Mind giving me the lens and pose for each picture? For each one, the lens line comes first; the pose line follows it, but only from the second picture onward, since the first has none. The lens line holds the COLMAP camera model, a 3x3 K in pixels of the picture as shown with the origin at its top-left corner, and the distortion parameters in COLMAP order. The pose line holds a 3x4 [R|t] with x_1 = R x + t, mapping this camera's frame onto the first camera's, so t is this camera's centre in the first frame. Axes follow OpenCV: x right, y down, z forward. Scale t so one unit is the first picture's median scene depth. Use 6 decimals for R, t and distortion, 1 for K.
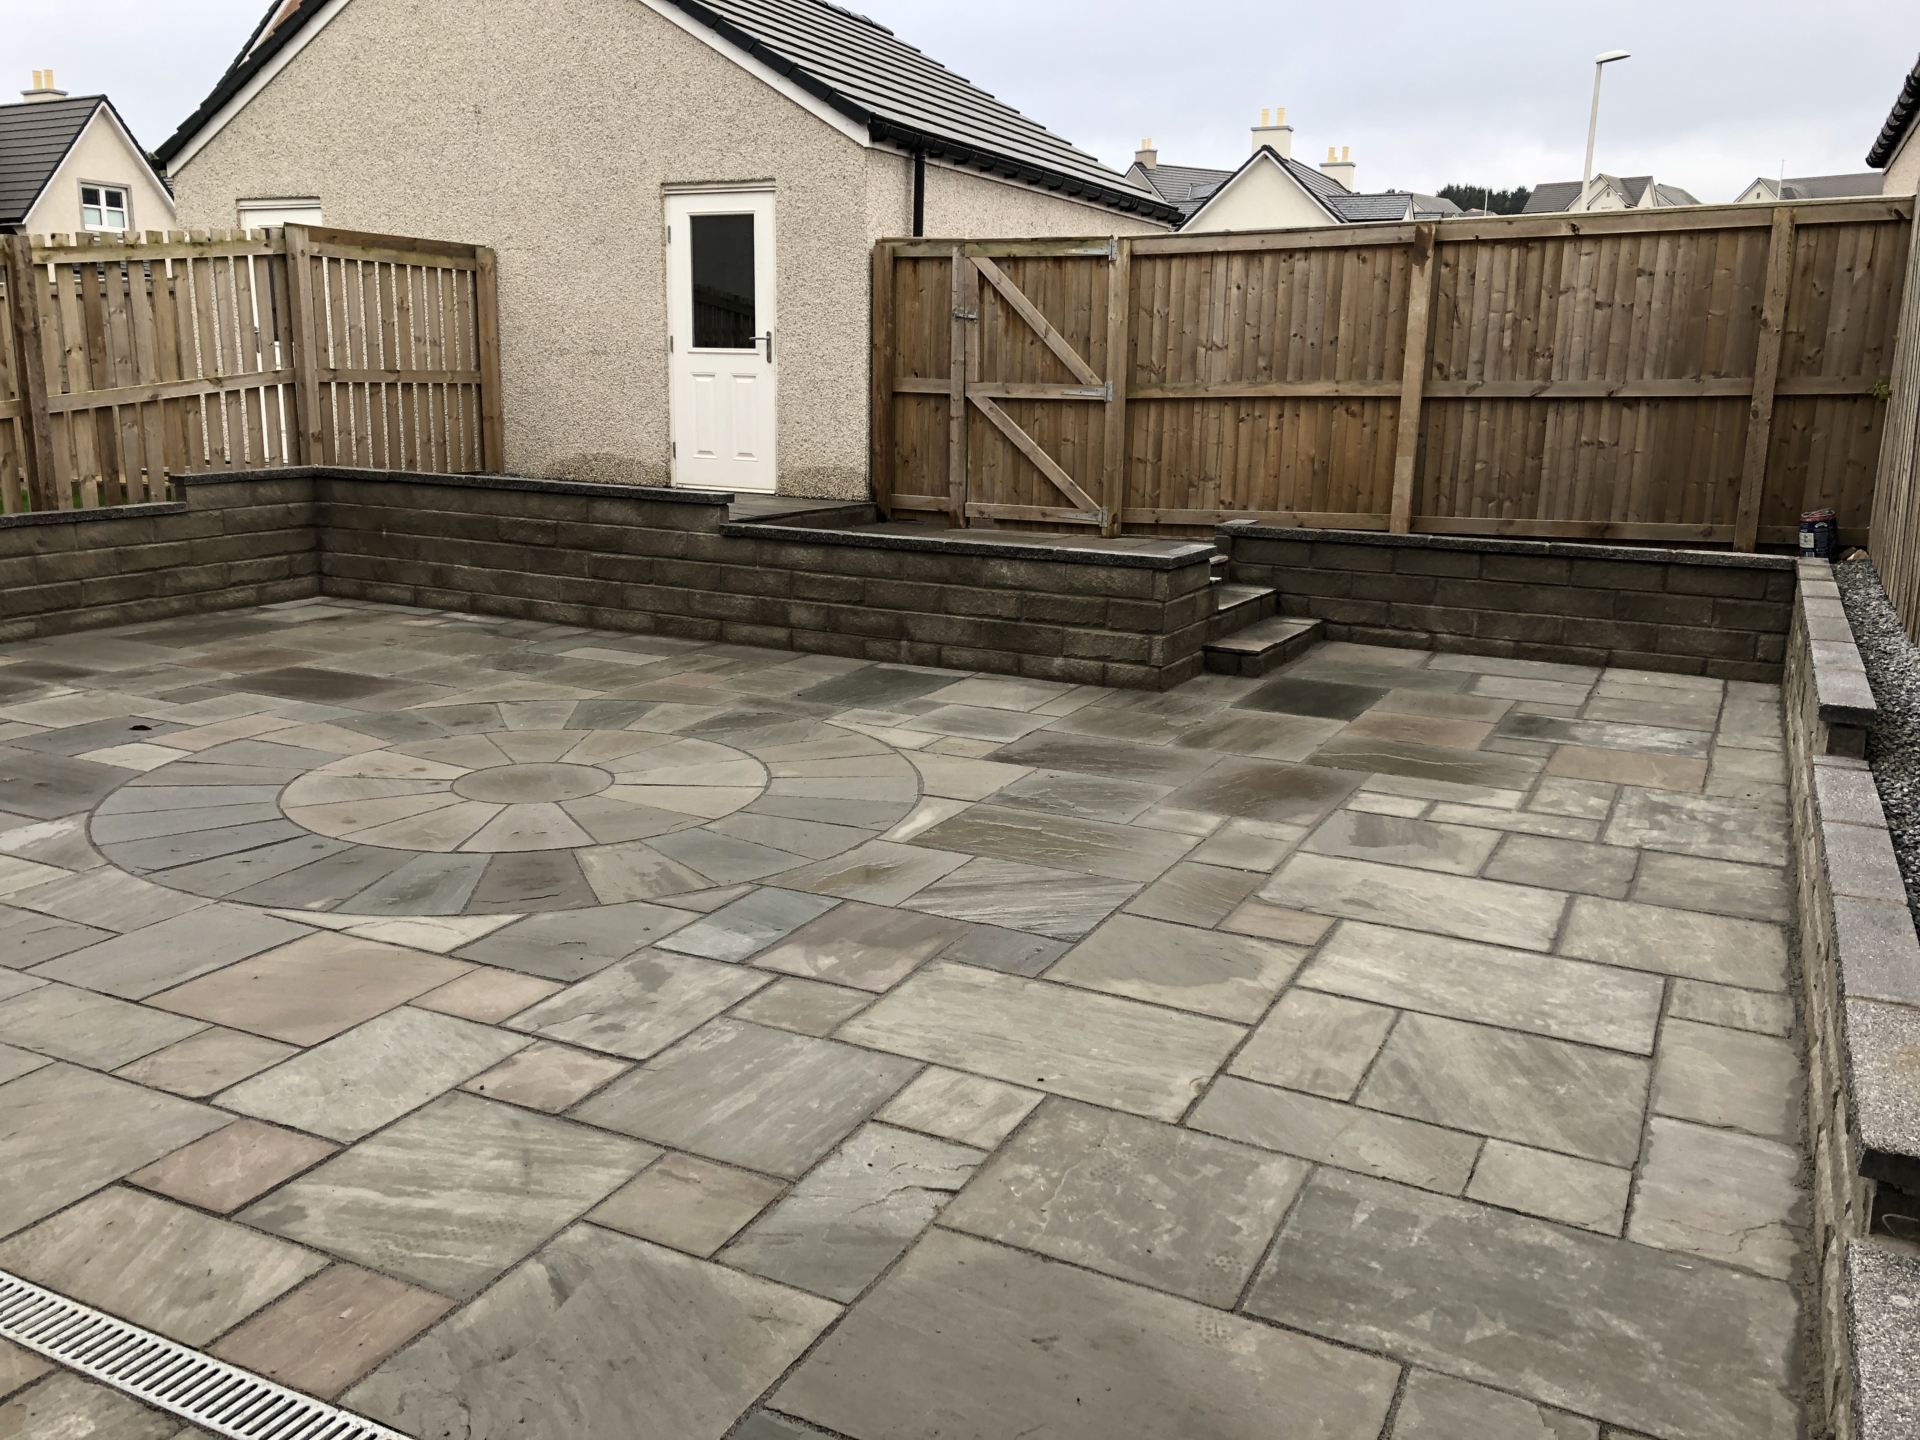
lens RADIAL K [[1568.8, 0, 945.9], [0, 1568.8, 678.7], [0, 0, 1]] dist [0.048187, -0.061918]
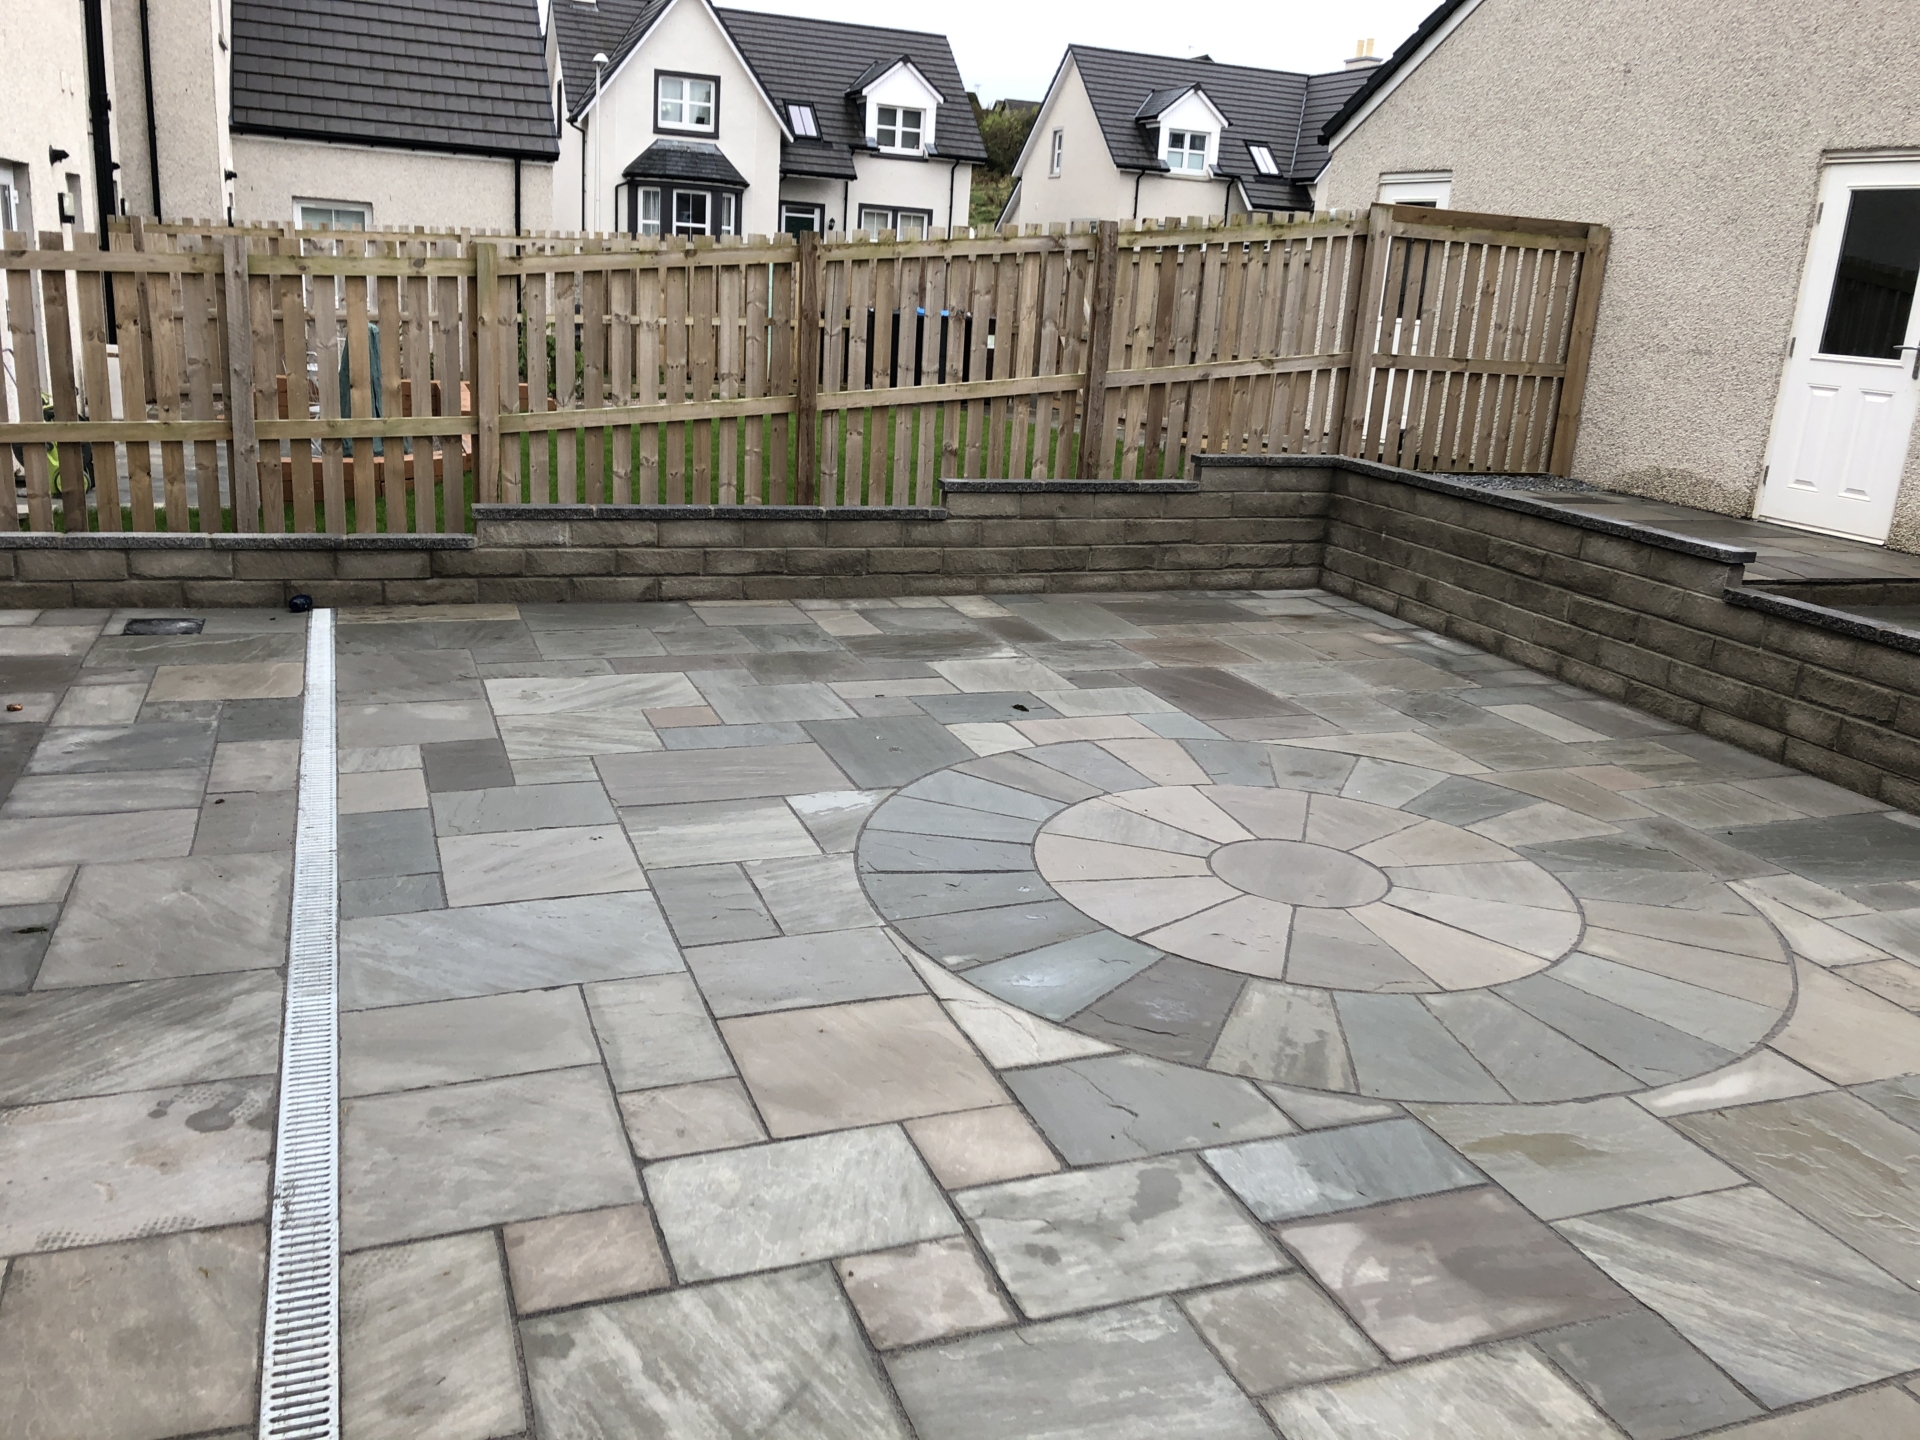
lens RADIAL K [[1531.7, 0, 960.0], [0, 1531.7, 720.0], [0, 0, 1]] dist [0.039804, -0.060435]
pose [[0.734056, 0.217760, -0.643228, 0.086961], [-0.179583, 0.975720, 0.125381, -0.059129], [0.654913, 0.023476, 0.755339, 0.144803]]
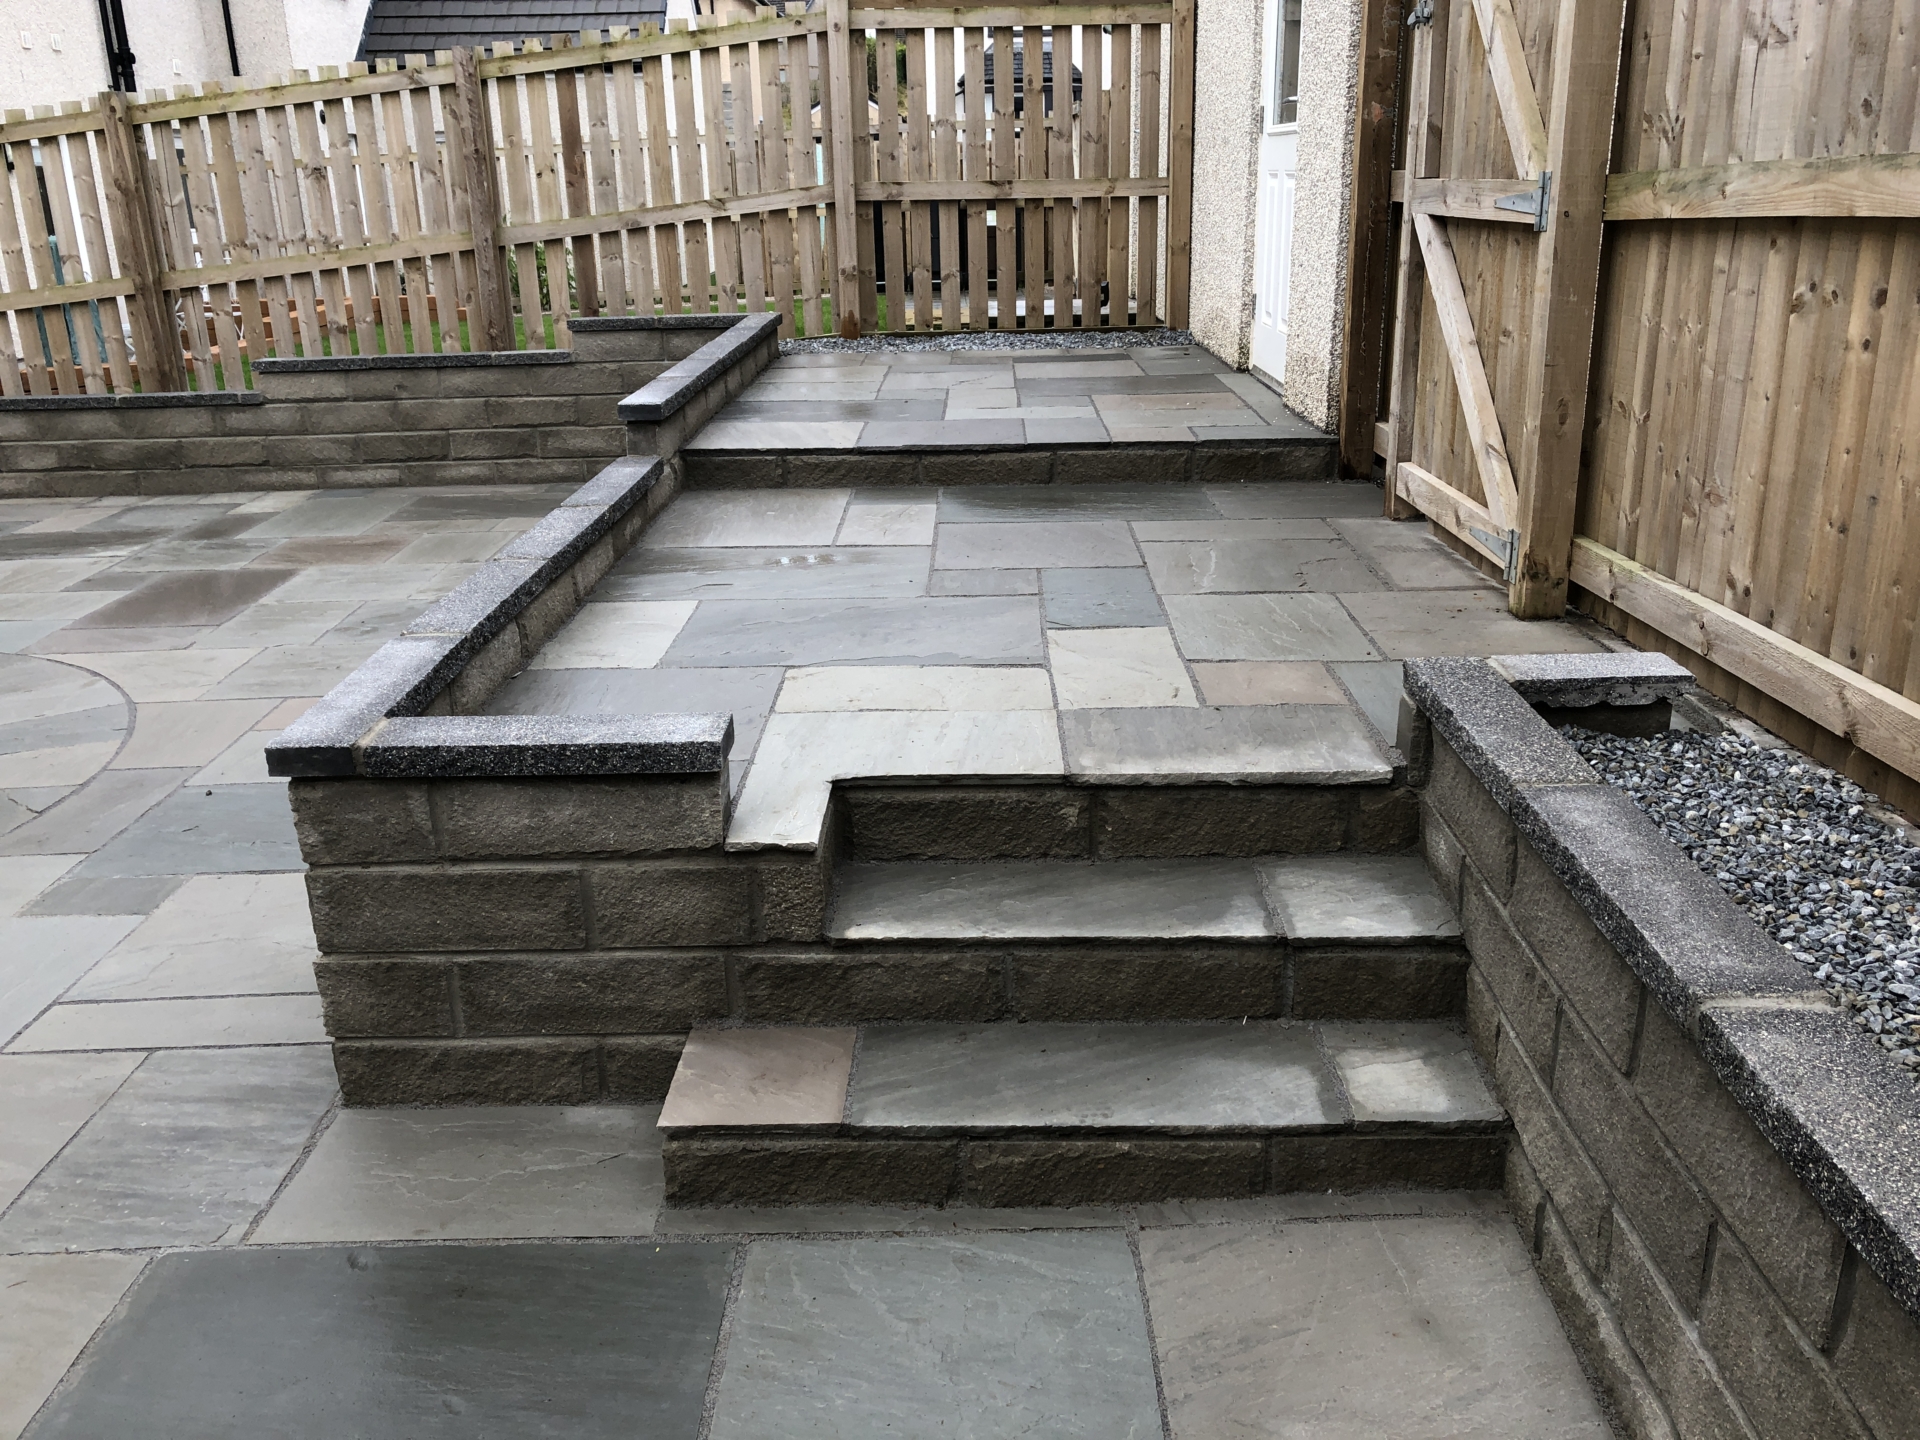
lens RADIAL K [[1569.6, 0, 965.5], [0, 1569.6, 683.0], [0, 0, 1]] dist [0.012356, -0.002443]
pose [[0.459508, 0.249343, -0.852455, 0.401535], [-0.141361, 0.968082, 0.206965, -0.146881], [0.876852, 0.025402, 0.480089, 0.795025]]
